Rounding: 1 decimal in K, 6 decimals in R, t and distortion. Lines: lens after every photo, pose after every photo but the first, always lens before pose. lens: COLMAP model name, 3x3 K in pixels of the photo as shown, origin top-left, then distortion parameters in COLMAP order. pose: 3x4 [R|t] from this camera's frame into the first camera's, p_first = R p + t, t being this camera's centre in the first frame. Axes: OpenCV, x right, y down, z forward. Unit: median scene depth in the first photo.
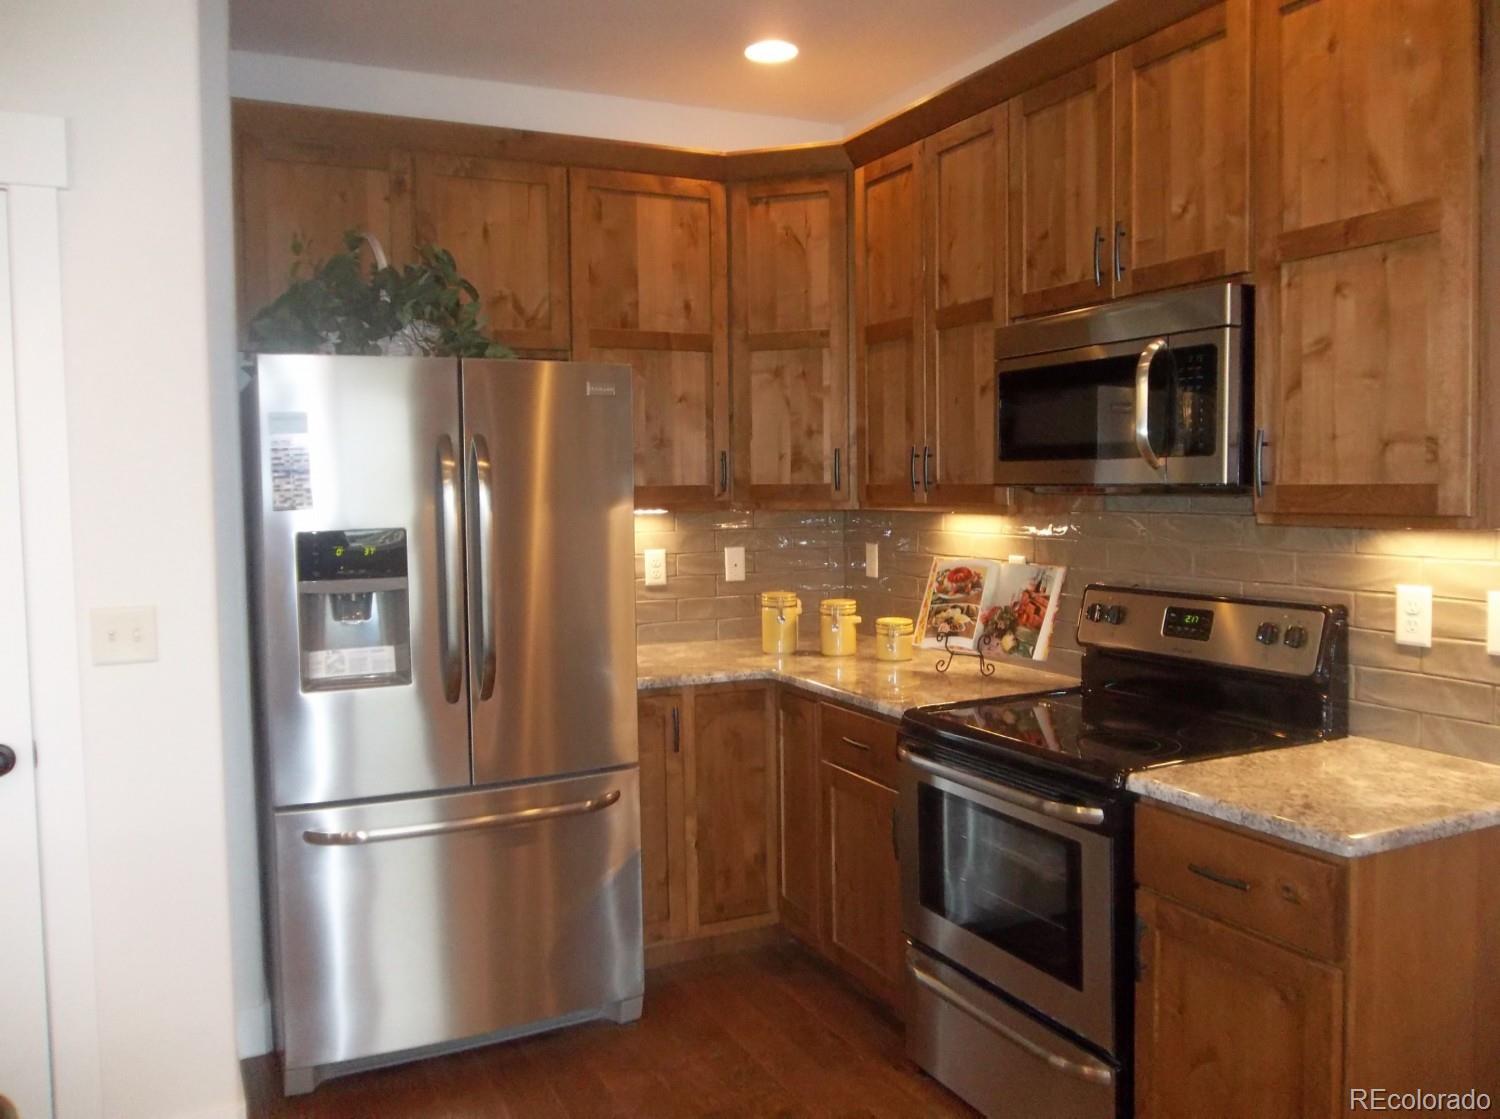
lens RADIAL K [[1213.6, 0, 750.0], [0, 1213.6, 559.5], [0, 0, 1]] dist [-0.006447, -0.049923]
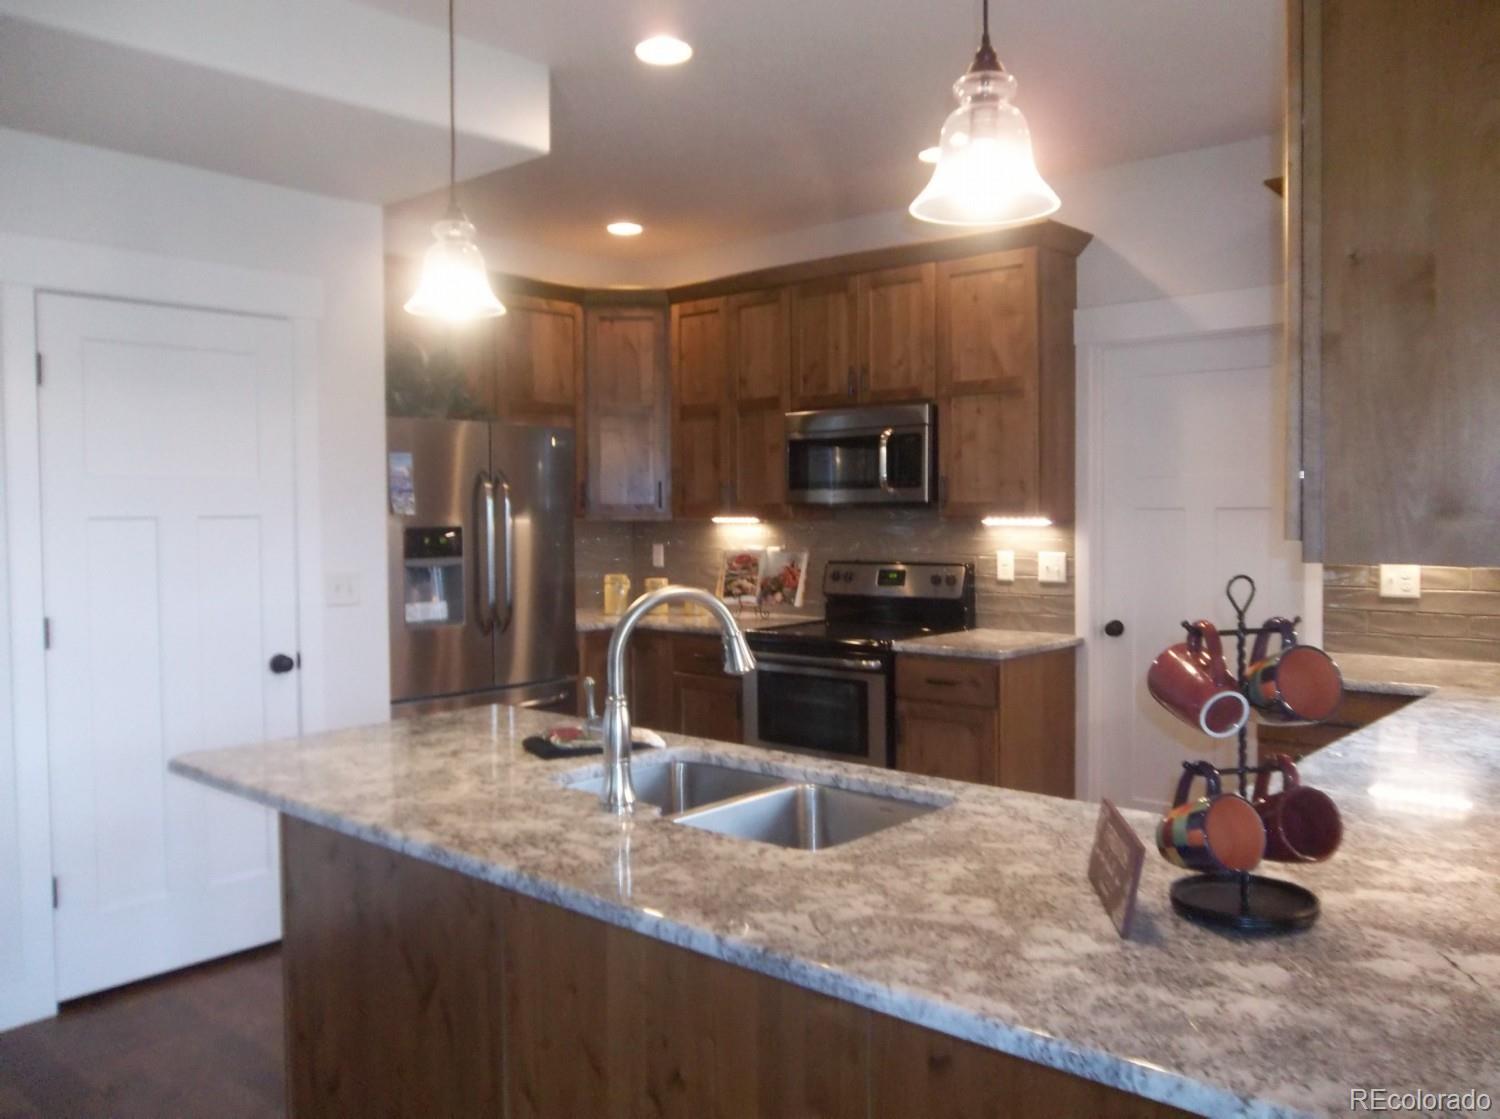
lens RADIAL K [[1213.6, 0, 750.0], [0, 1213.6, 559.5], [0, 0, 1]] dist [-0.006447, -0.049923]
pose [[0.926301, -0.009617, 0.376661, -0.462141], [0.018803, 0.999609, -0.020718, 0.050374], [-0.376315, 0.026273, 0.926119, -0.552317]]
